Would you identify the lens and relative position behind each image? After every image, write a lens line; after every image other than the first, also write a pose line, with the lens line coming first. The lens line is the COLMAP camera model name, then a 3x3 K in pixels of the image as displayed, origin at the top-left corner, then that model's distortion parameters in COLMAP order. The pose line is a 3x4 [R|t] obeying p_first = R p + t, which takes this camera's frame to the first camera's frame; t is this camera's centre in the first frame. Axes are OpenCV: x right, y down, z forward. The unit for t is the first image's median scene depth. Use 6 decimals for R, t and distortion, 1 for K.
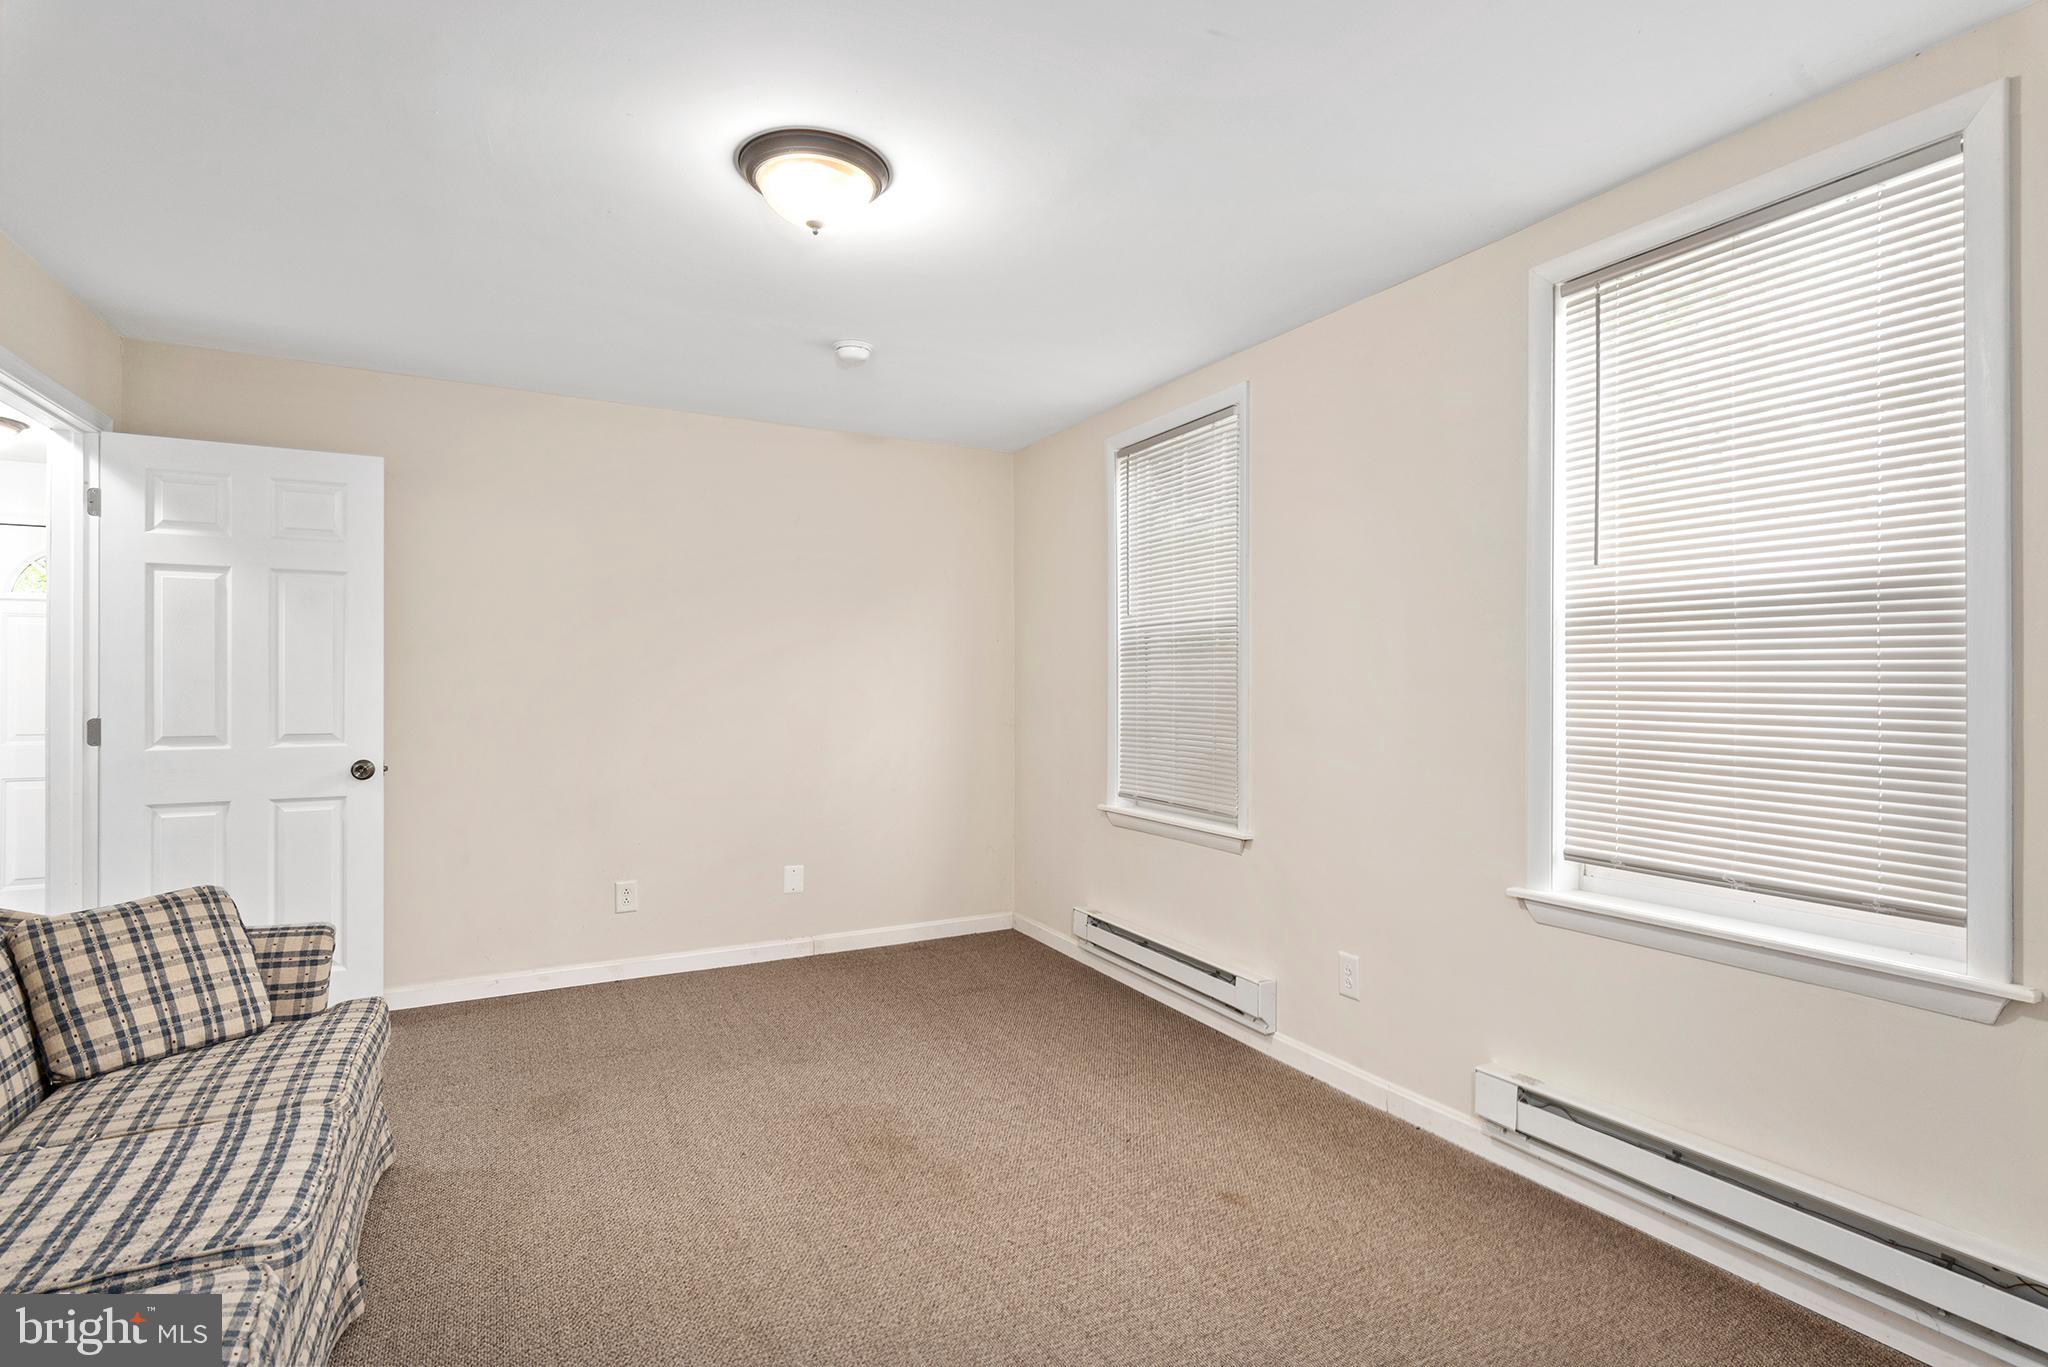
lens RADIAL K [[1004.1, 0, 1030.5], [0, 1004.1, 683.4], [0, 0, 1]] dist [0.002582, -0.000870]
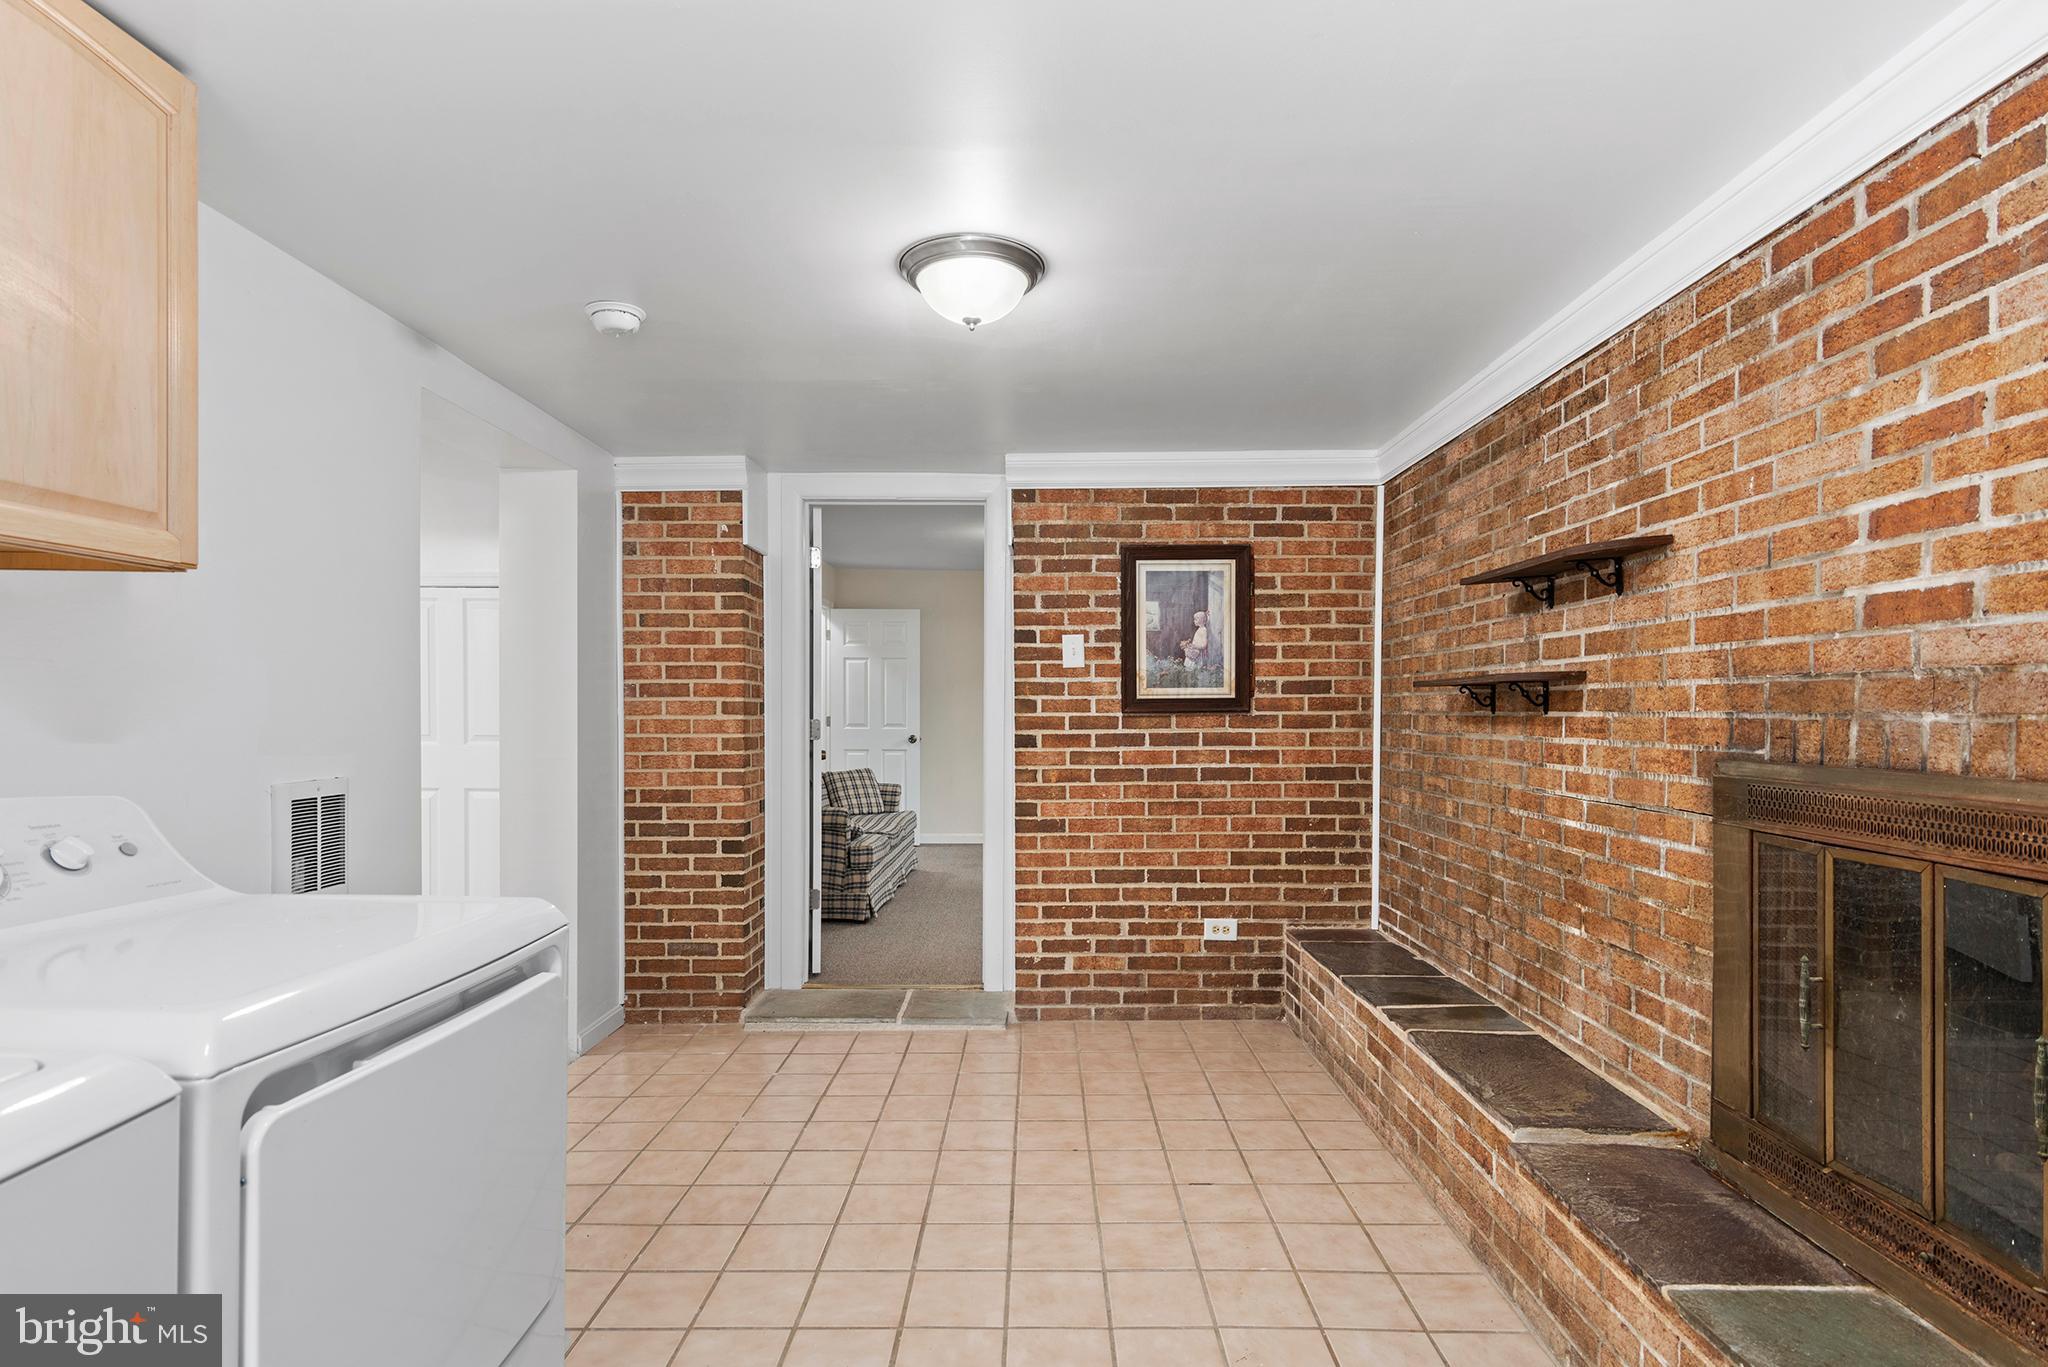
lens RADIAL K [[1004.1, 0, 1023.1], [0, 1004.1, 700.4], [0, 0, 1]] dist [0.002582, -0.000870]
pose [[0.880305, -0.001502, -0.474406, 1.126528], [0.000183, 0.999996, -0.002826, 0.000569], [0.474409, 0.002401, 0.880301, -1.571131]]
